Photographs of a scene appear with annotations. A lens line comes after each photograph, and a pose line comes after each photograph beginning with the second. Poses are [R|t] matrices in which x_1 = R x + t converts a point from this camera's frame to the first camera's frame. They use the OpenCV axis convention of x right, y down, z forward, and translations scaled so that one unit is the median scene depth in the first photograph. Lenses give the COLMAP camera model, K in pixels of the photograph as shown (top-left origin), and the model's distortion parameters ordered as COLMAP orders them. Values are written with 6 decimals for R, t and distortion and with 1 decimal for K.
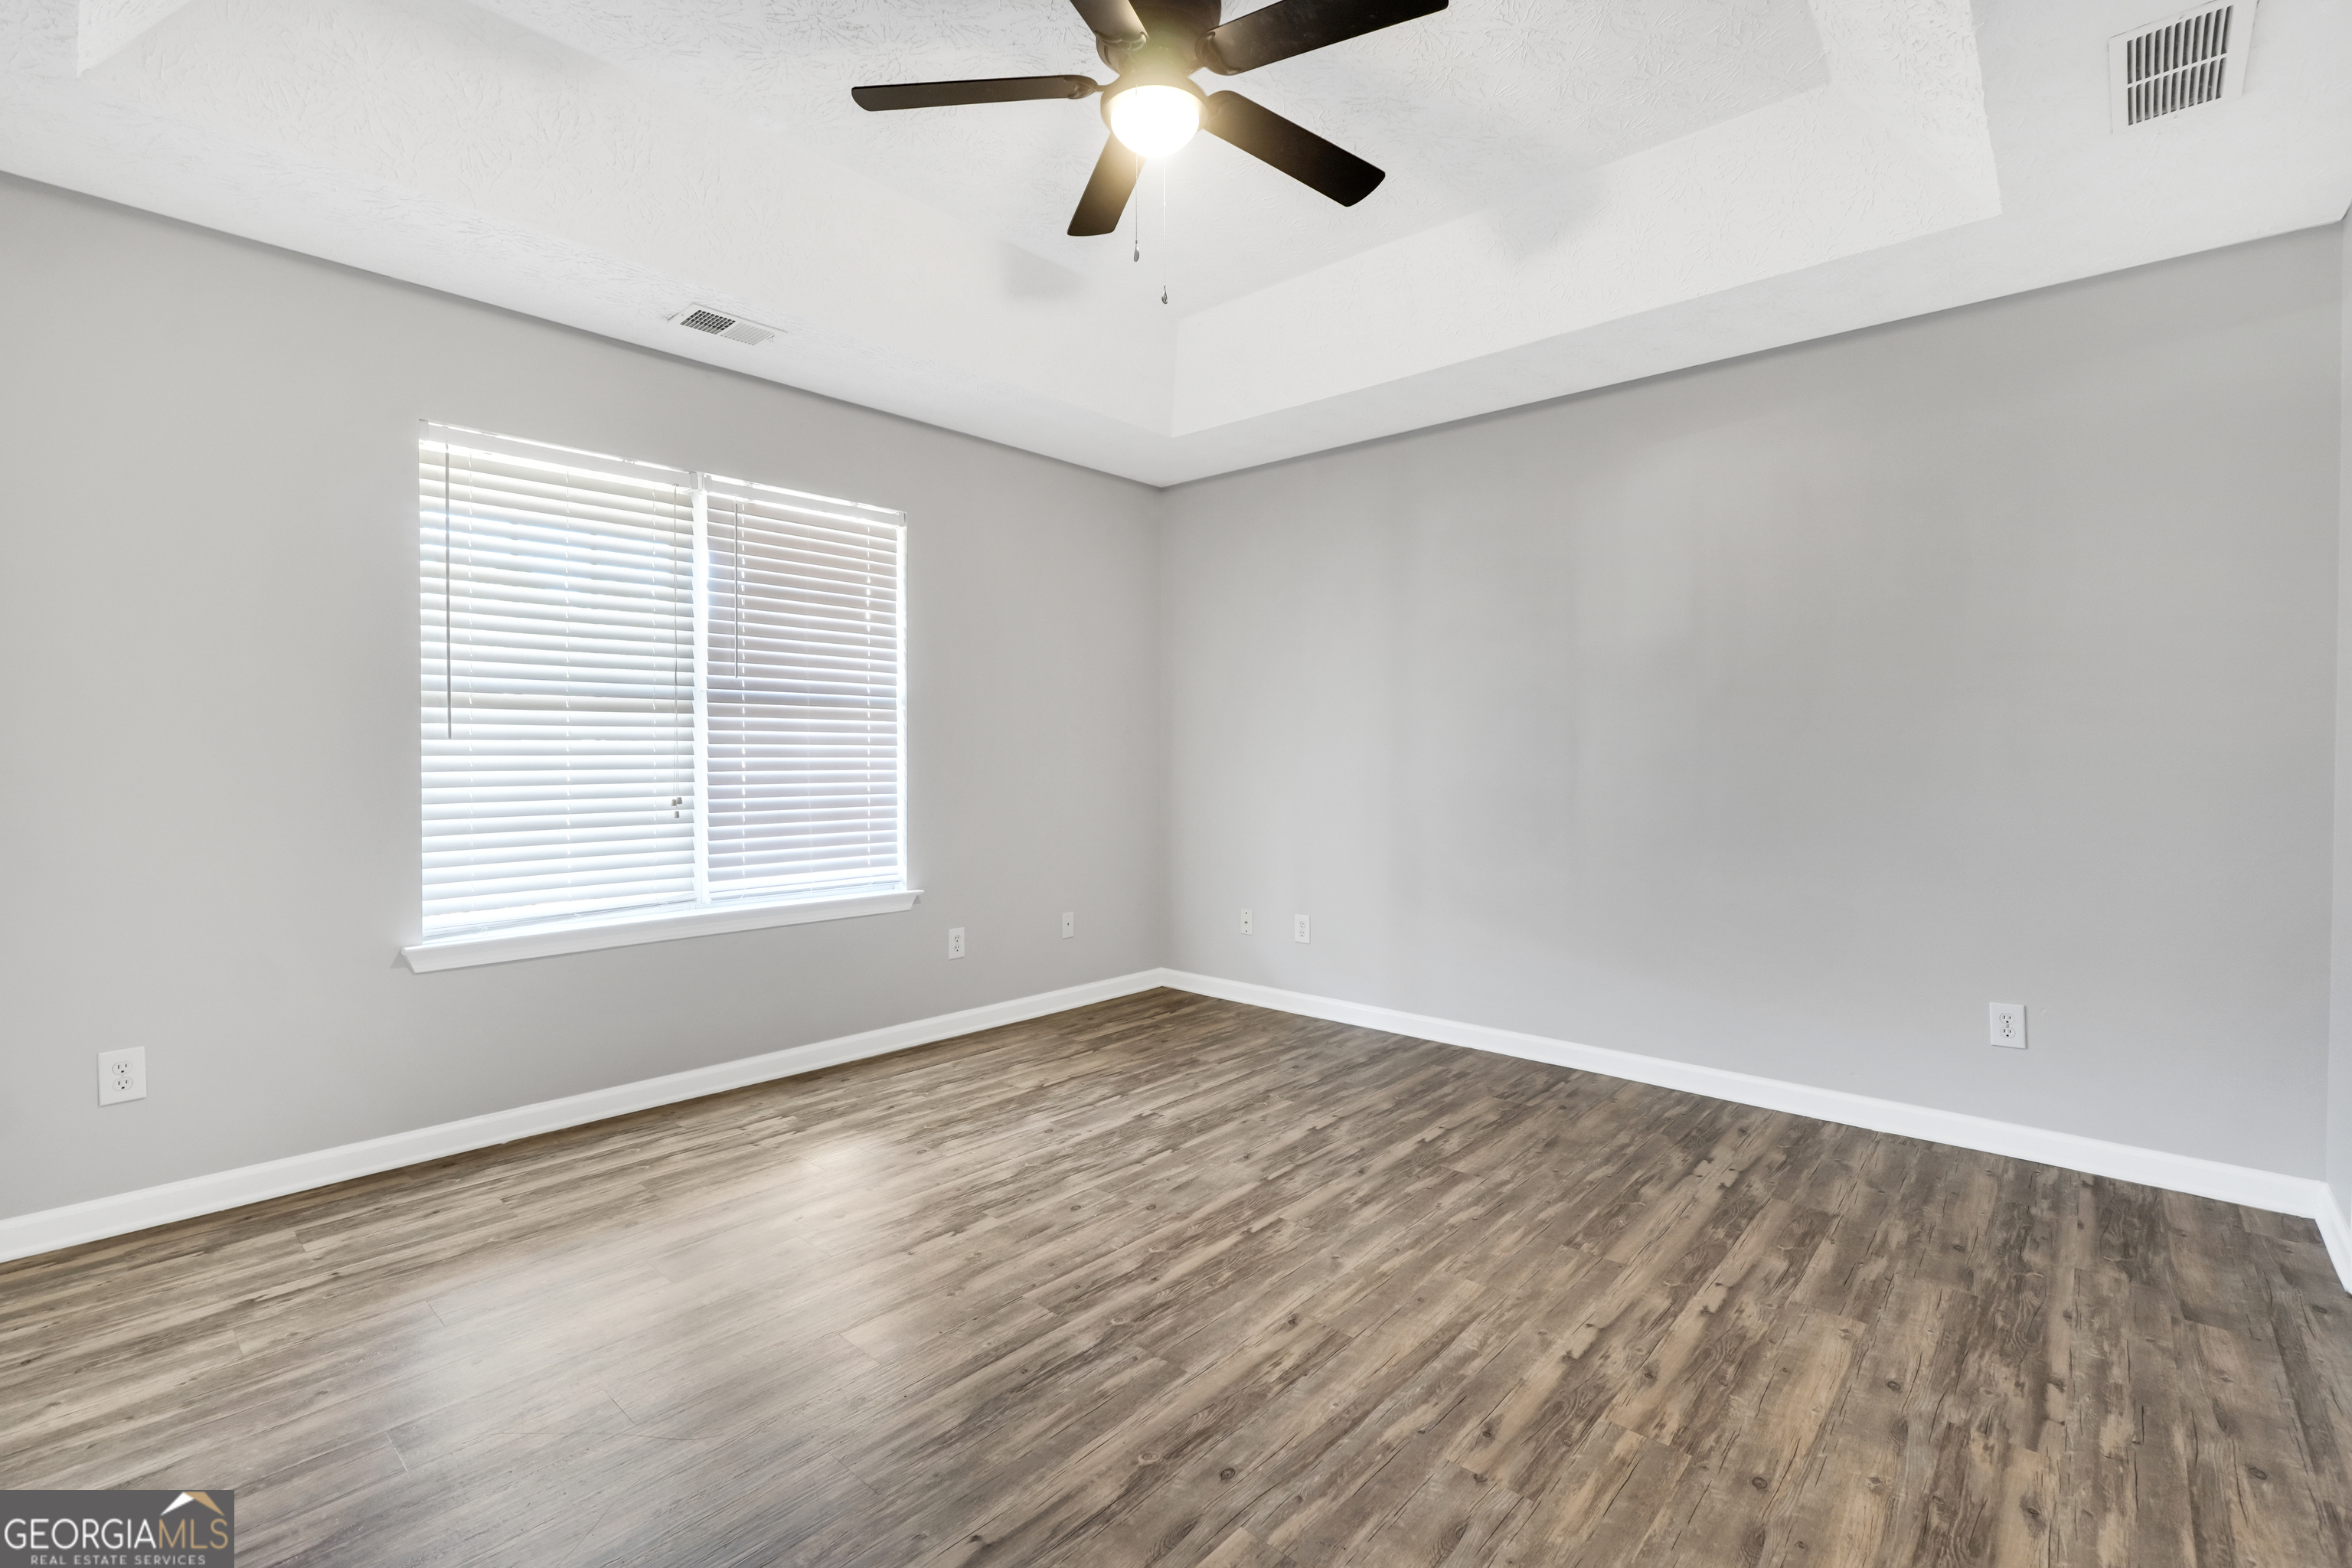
lens RADIAL K [[1057.6, 0, 1143.2], [0, 1057.6, 756.2], [0, 0, 1]] dist [-0.012530, 0.005449]
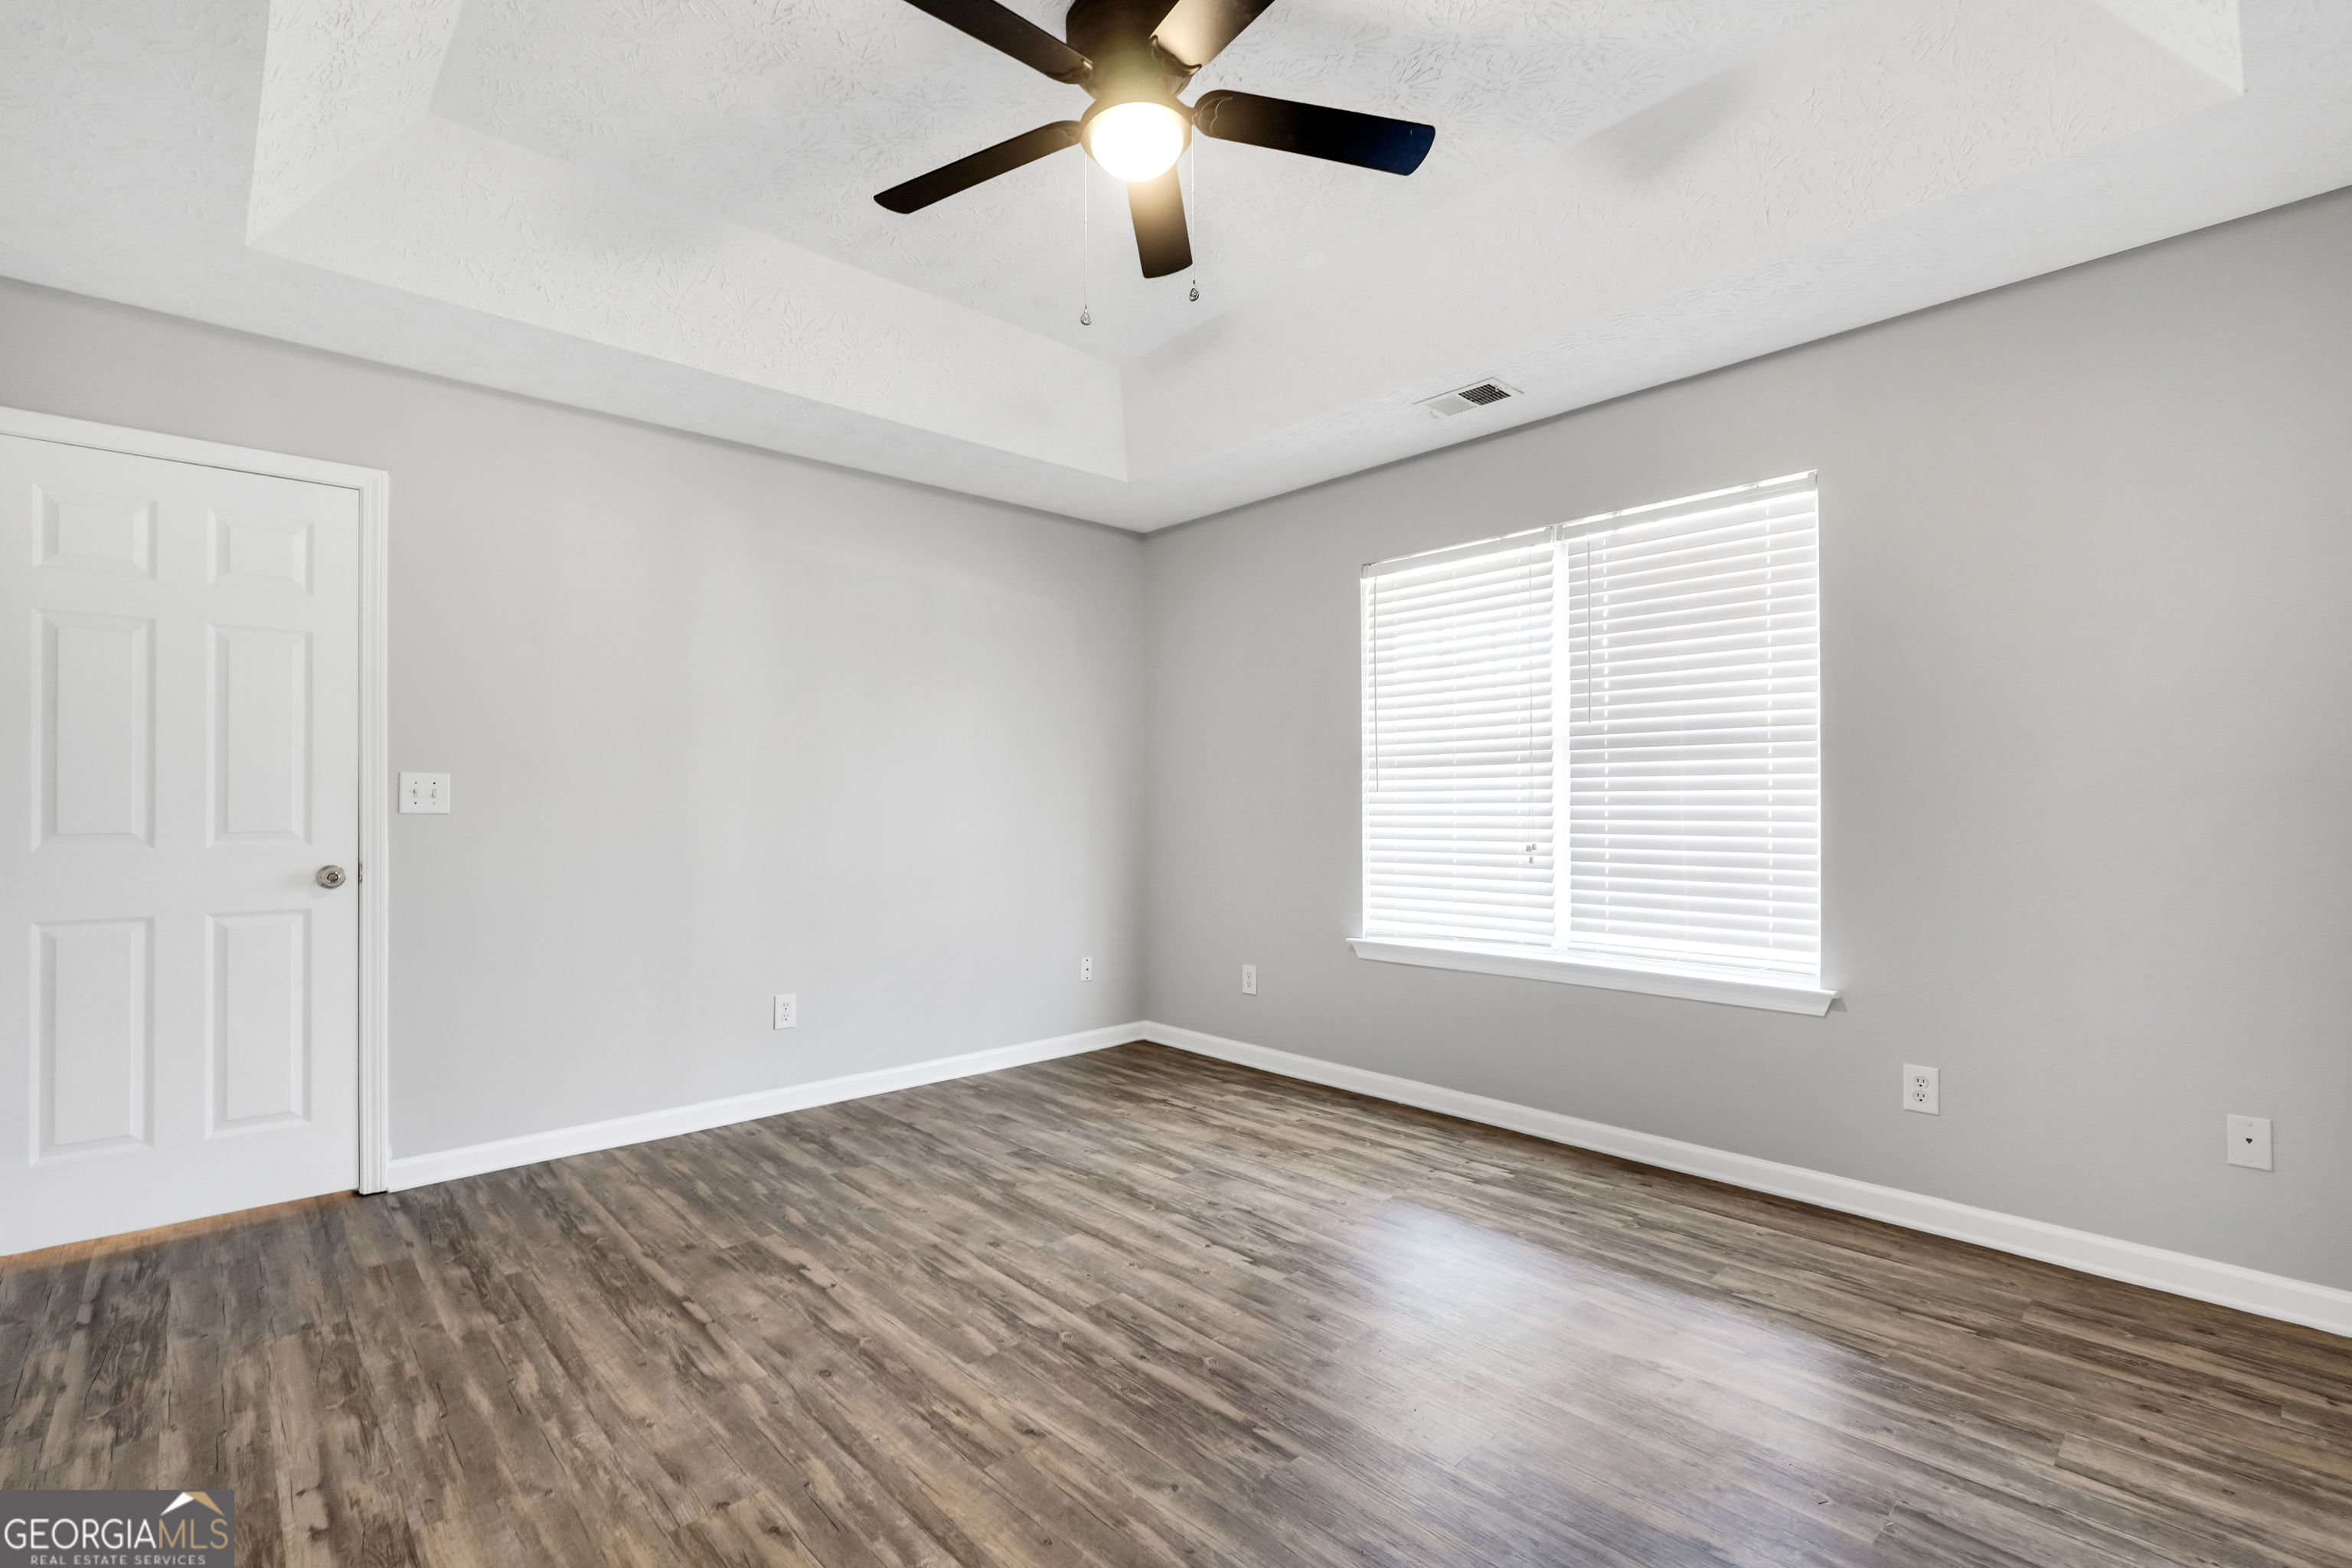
lens RADIAL K [[1057.6, 0, 1174.4], [0, 1057.6, 795.0], [0, 0, 1]] dist [-0.012530, 0.005449]
pose [[-0.075890, -0.010970, -0.997056, 0.761224], [0.000391, 0.999939, -0.011031, 0.002696], [0.997116, -0.001227, -0.075881, 0.877826]]
